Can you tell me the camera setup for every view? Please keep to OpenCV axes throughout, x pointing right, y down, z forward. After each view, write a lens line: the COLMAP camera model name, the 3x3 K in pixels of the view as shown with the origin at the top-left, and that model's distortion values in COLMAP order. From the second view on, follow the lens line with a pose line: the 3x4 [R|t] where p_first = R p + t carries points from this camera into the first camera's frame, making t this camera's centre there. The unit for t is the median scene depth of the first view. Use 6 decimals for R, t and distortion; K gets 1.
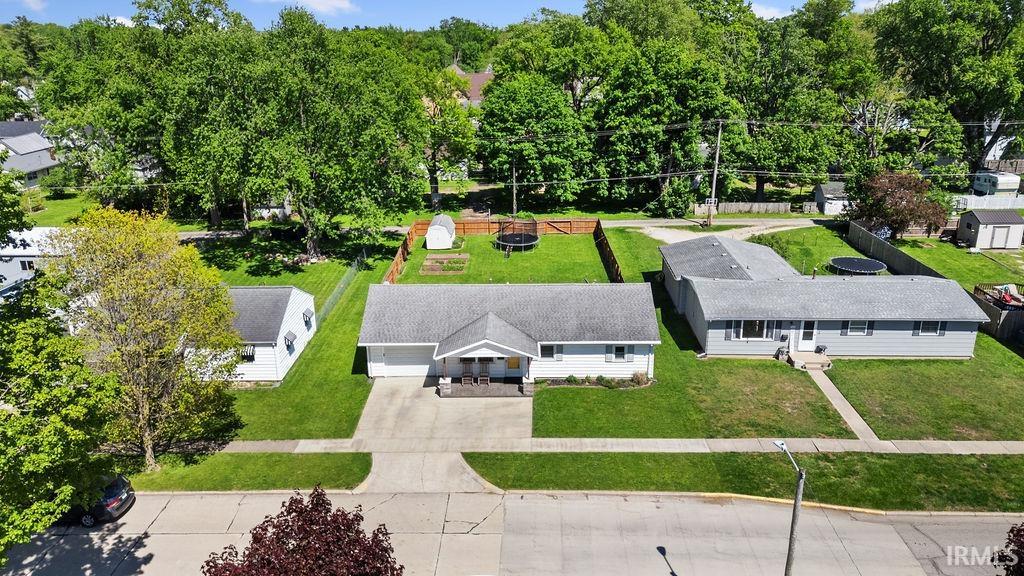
lens RADIAL K [[742.8, 0, 508.7], [0, 742.8, 290.2], [0, 0, 1]] dist [0.030456, -0.005284]
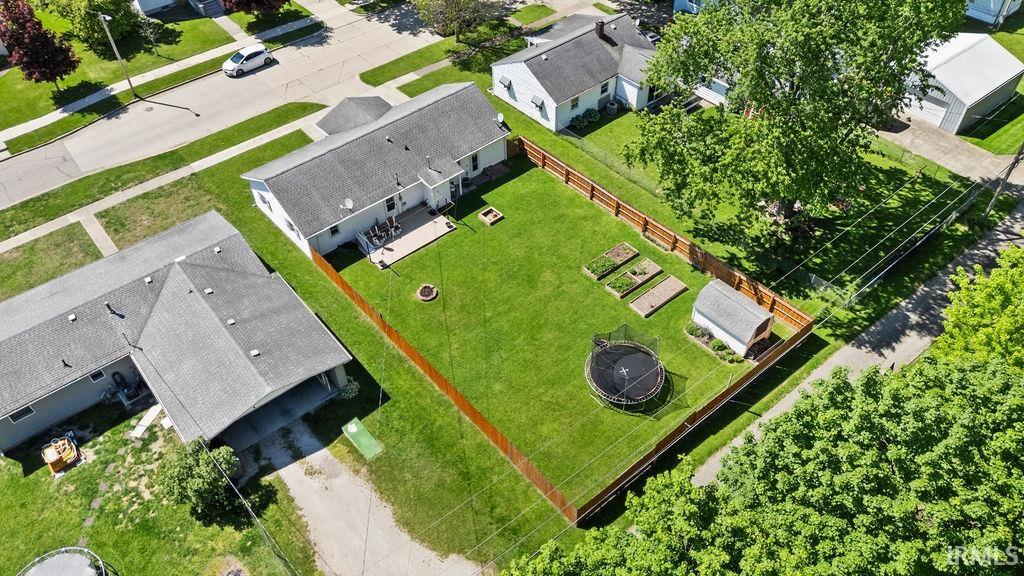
lens RADIAL K [[742.8, 0, 508.7], [0, 742.8, 290.2], [0, 0, 1]] dist [0.030456, -0.005284]
pose [[-0.747038, 0.496930, -0.441583, 0.477670], [-0.190206, 0.476710, 0.858236, -0.904444], [0.636990, 0.725126, -0.261602, 1.628418]]
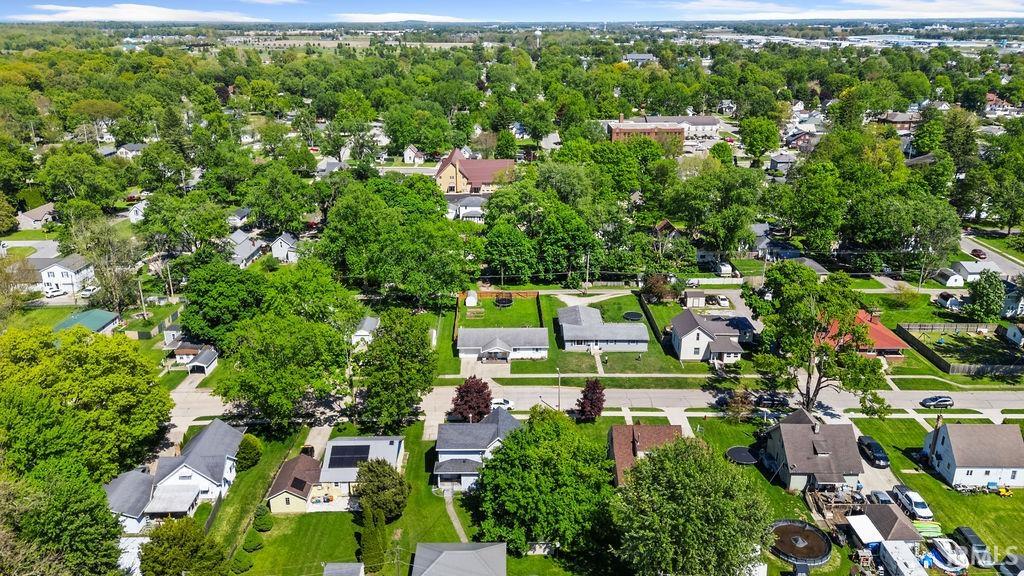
lens RADIAL K [[742.8, 0, 508.7], [0, 742.8, 290.2], [0, 0, 1]] dist [0.030456, -0.005284]
pose [[0.999508, -0.001680, 0.031307, -0.074359], [0.001281, 0.999918, 0.012747, -0.214208], [-0.031326, -0.012701, 0.999429, -2.185875]]
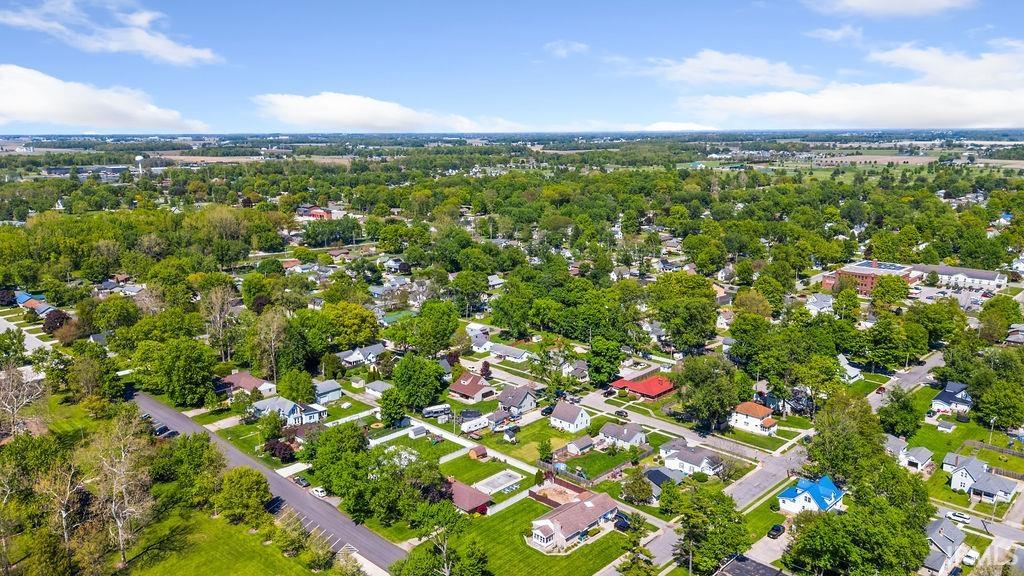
lens RADIAL K [[742.8, 0, 508.7], [0, 742.8, 290.2], [0, 0, 1]] dist [0.030456, -0.005284]
pose [[0.742863, 0.145647, -0.653408, 4.553112], [-0.219933, 0.974966, -0.032718, -0.296493], [0.632285, 0.168011, 0.756299, -4.443953]]
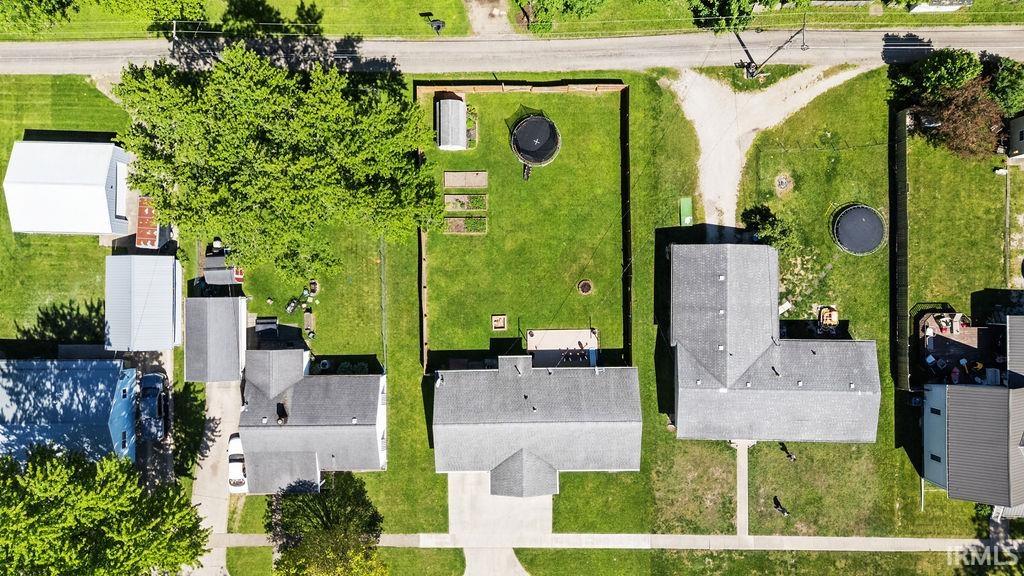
lens RADIAL K [[742.8, 0, 508.7], [0, 742.8, 290.2], [0, 0, 1]] dist [0.030456, -0.005284]
pose [[0.999409, -0.030507, -0.015870, -0.021208], [0.025331, 0.341007, 0.939720, -1.380234], [-0.023256, -0.939566, 0.341578, 0.786499]]
